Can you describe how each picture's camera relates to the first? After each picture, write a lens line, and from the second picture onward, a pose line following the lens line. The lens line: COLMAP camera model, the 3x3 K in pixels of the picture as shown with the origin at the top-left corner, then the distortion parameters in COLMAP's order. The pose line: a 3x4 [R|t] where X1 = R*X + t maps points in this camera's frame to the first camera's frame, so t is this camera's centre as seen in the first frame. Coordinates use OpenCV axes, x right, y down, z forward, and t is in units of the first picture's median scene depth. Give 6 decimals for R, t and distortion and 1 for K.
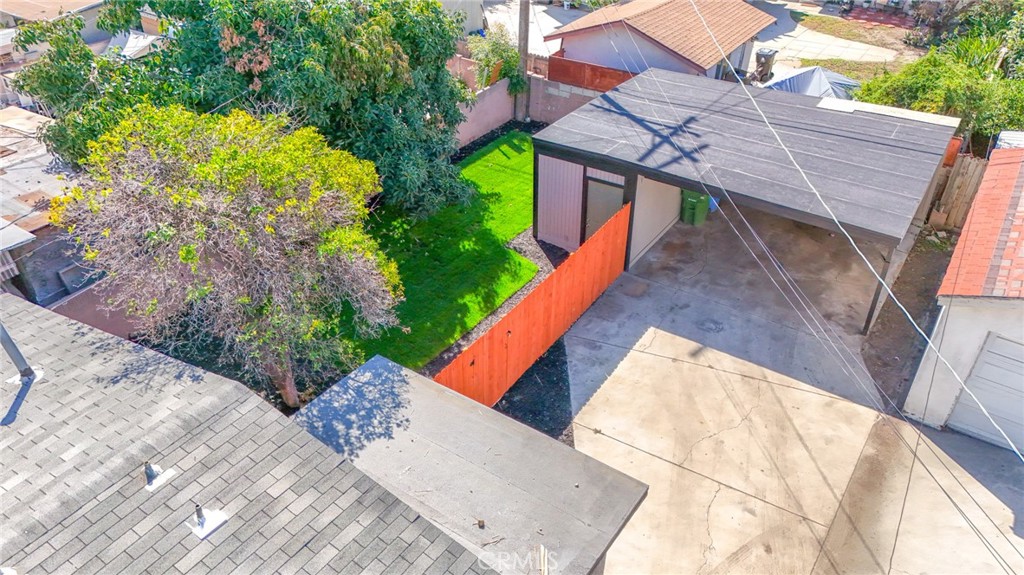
lens RADIAL K [[733.0, 0, 513.0], [0, 733.0, 285.7], [0, 0, 1]] dist [0.004020, -0.000078]
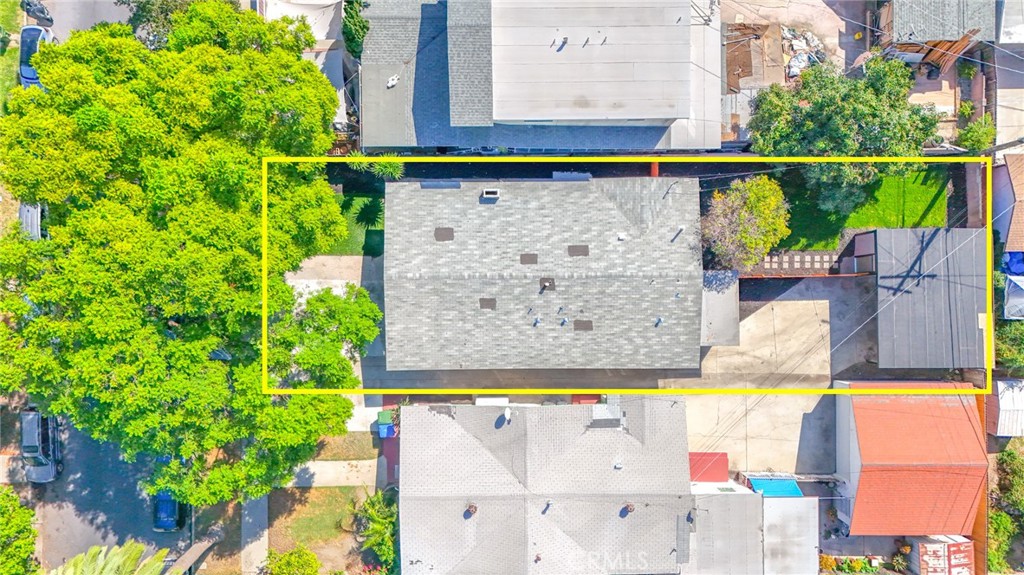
lens RADIAL K [[733.0, 0, 513.2], [0, 733.0, 287.2], [0, 0, 1]] dist [0.004020, -0.000078]
pose [[0.574635, 0.818026, 0.025065, -0.598447], [-0.437796, 0.281372, 0.853911, -1.763655], [0.691469, -0.501660, 0.519815, -1.242029]]
